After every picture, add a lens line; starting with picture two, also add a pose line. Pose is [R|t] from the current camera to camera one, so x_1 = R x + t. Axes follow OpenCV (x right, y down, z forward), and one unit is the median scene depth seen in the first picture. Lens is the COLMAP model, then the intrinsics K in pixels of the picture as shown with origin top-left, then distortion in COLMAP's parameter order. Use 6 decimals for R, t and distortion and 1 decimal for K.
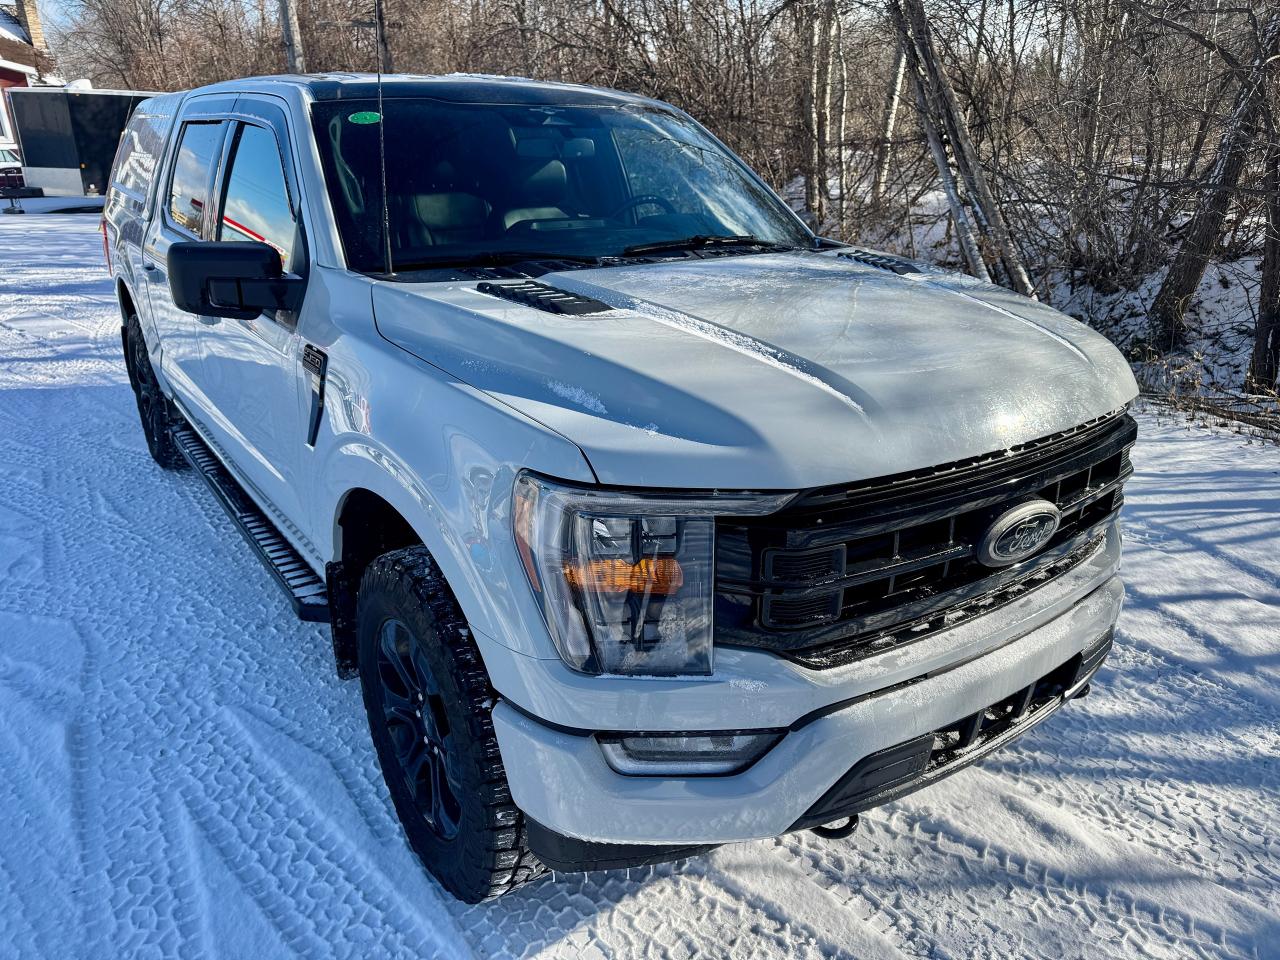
lens RADIAL K [[910.0, 0, 632.3], [0, 910.0, 491.1], [0, 0, 1]] dist [0.042253, -0.048036]
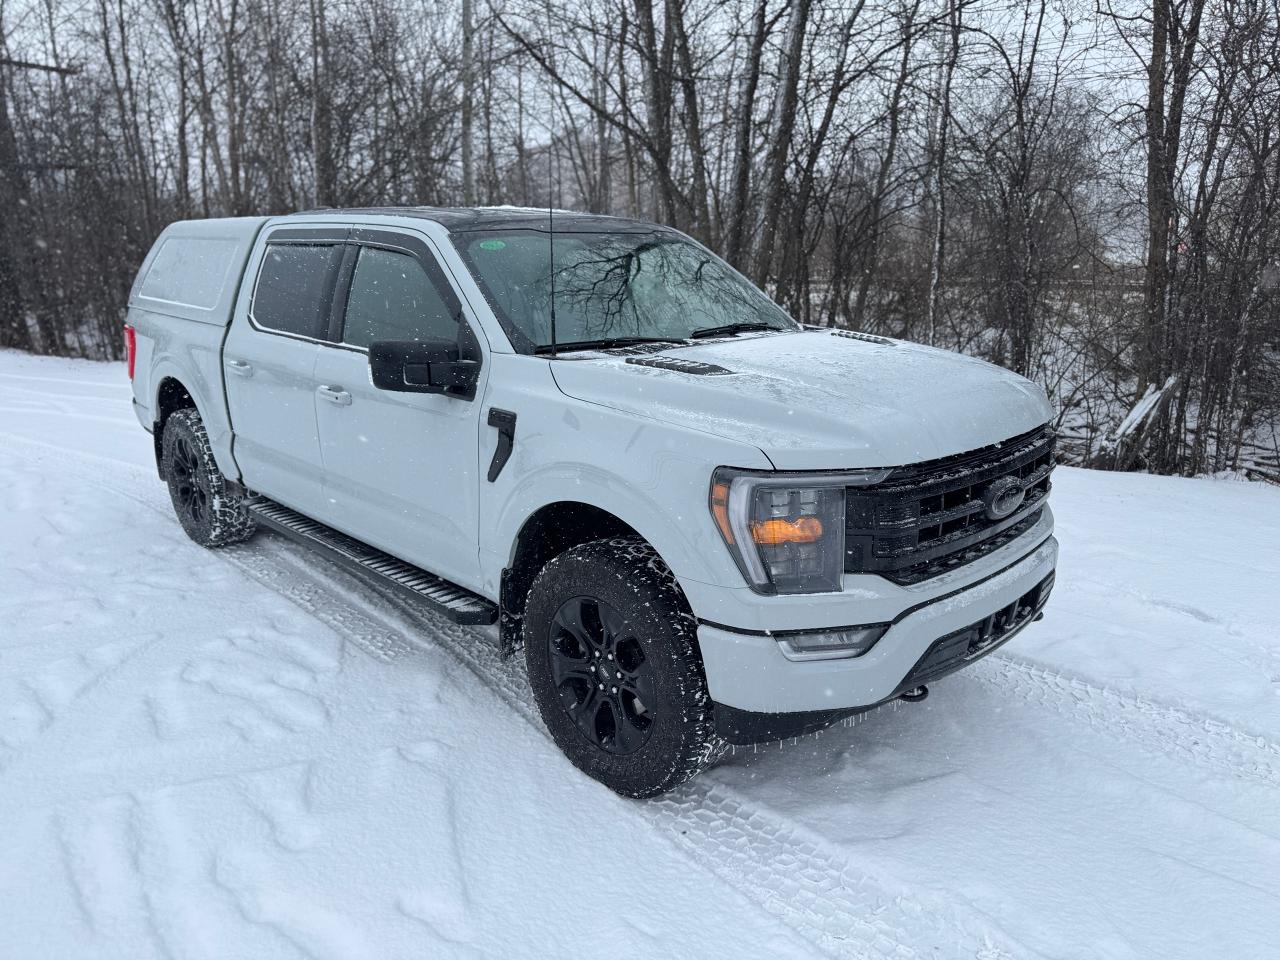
lens RADIAL K [[910.0, 0, 641.2], [0, 910.0, 490.8], [0, 0, 1]] dist [0.042253, -0.048036]
pose [[0.986811, -0.056048, 0.151862, -0.361430], [0.070613, 0.993226, -0.092278, 0.111525], [-0.145661, 0.101785, 0.984085, -0.386021]]
